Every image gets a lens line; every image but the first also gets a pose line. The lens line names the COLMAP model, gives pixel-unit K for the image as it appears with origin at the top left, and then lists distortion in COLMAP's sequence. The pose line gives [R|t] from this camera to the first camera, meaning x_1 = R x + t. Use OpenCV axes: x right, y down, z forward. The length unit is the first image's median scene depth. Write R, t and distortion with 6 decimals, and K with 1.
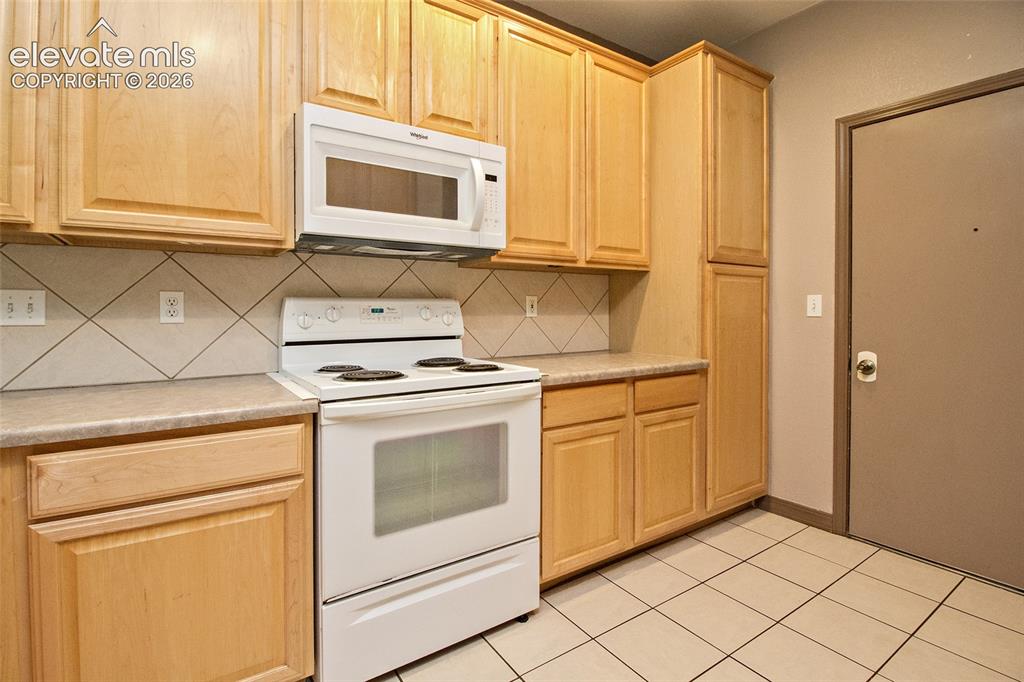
lens RADIAL K [[495.6, 0, 548.2], [0, 495.6, 309.0], [0, 0, 1]] dist [-0.012653, -0.005139]
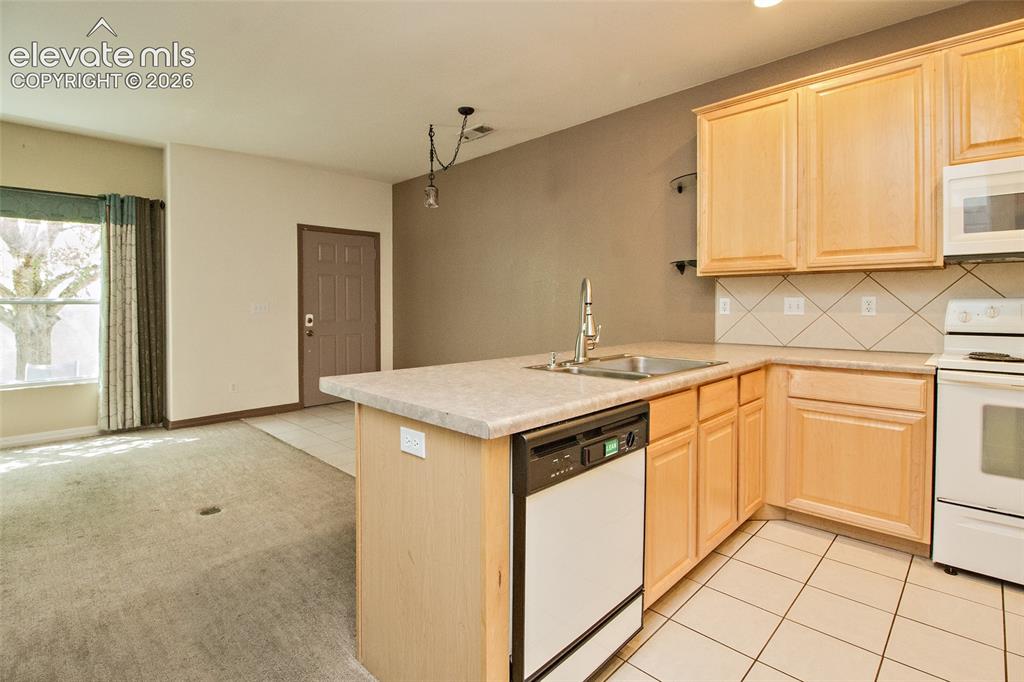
lens RADIAL K [[495.6, 0, 494.5], [0, 495.6, 317.4], [0, 0, 1]] dist [-0.012653, -0.005139]
pose [[0.145474, 0.024980, -0.989047, 0.650764], [0.002199, 0.999671, 0.025572, -0.010659], [0.989360, -0.005895, 0.145371, -0.459942]]
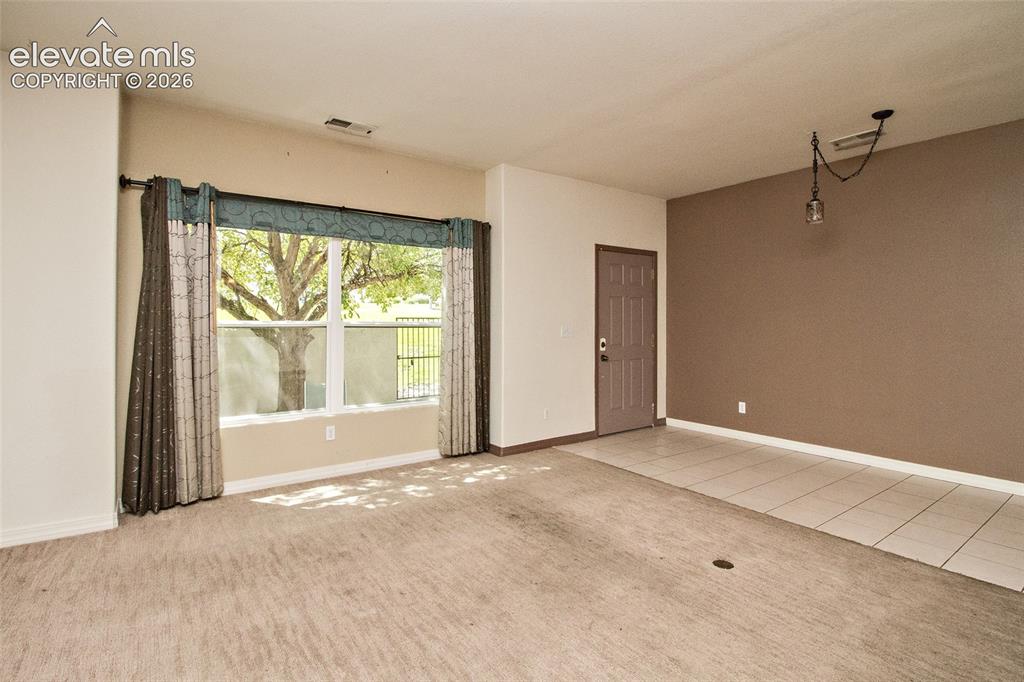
lens RADIAL K [[495.6, 0, 467.1], [0, 495.6, 329.4], [0, 0, 1]] dist [-0.012653, -0.005139]
pose [[-0.035096, 0.018090, -0.999220, 0.417669], [-0.003528, 0.999828, 0.018225, -0.055488], [0.999378, 0.004165, -0.035027, -1.811175]]
